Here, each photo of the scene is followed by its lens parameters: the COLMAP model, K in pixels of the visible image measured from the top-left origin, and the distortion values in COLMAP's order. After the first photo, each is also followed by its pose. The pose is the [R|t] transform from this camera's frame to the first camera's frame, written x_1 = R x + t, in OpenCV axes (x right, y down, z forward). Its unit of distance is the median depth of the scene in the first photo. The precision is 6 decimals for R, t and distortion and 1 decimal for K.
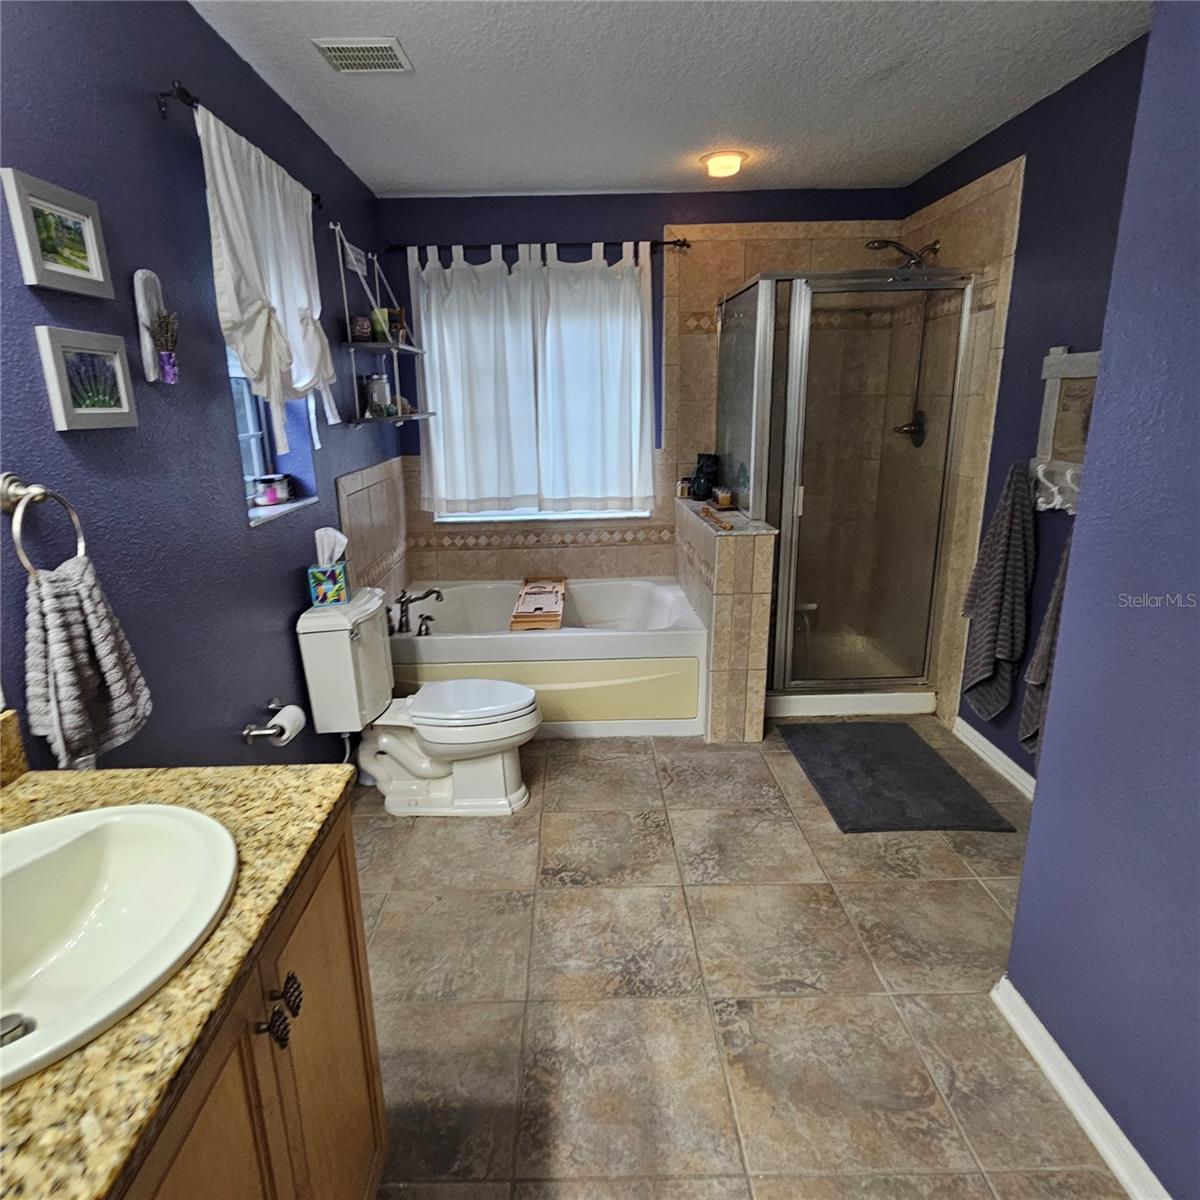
lens RADIAL K [[755.2, 0, 579.3], [0, 755.2, 613.3], [0, 0, 1]] dist [-0.006868, -0.001492]
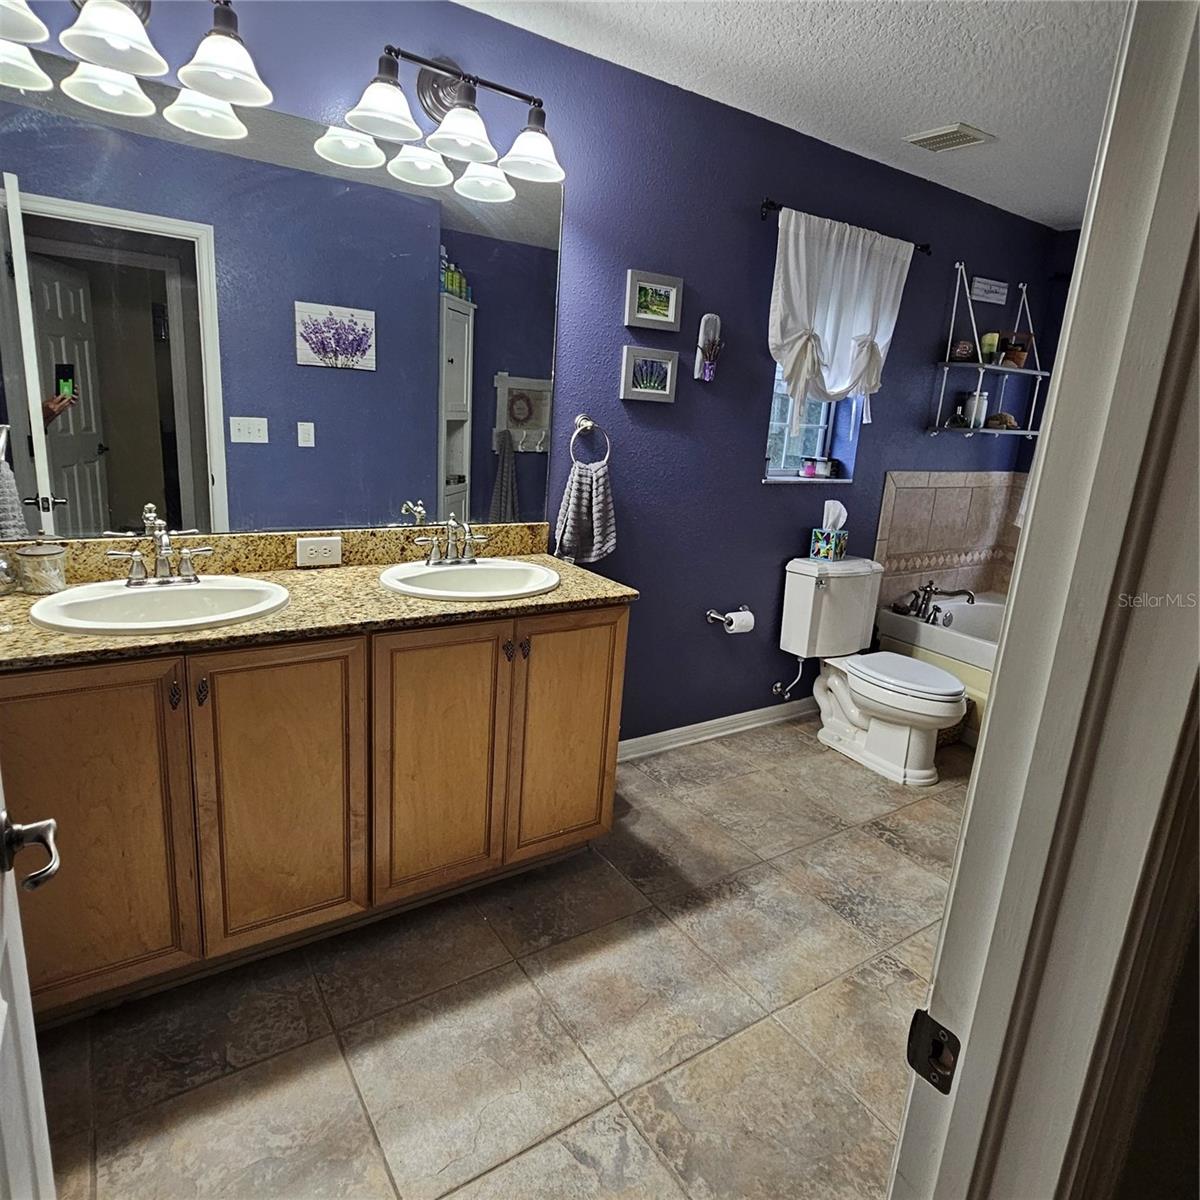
lens RADIAL K [[758.9, 0, 599.8], [0, 758.9, 584.5], [0, 0, 1]] dist [0.002038, 0.000099]
pose [[0.548665, 0.258933, -0.794934, 0.544884], [-0.306463, 0.946935, 0.096923, 0.021650], [0.777848, 0.190440, 0.598904, -0.069795]]
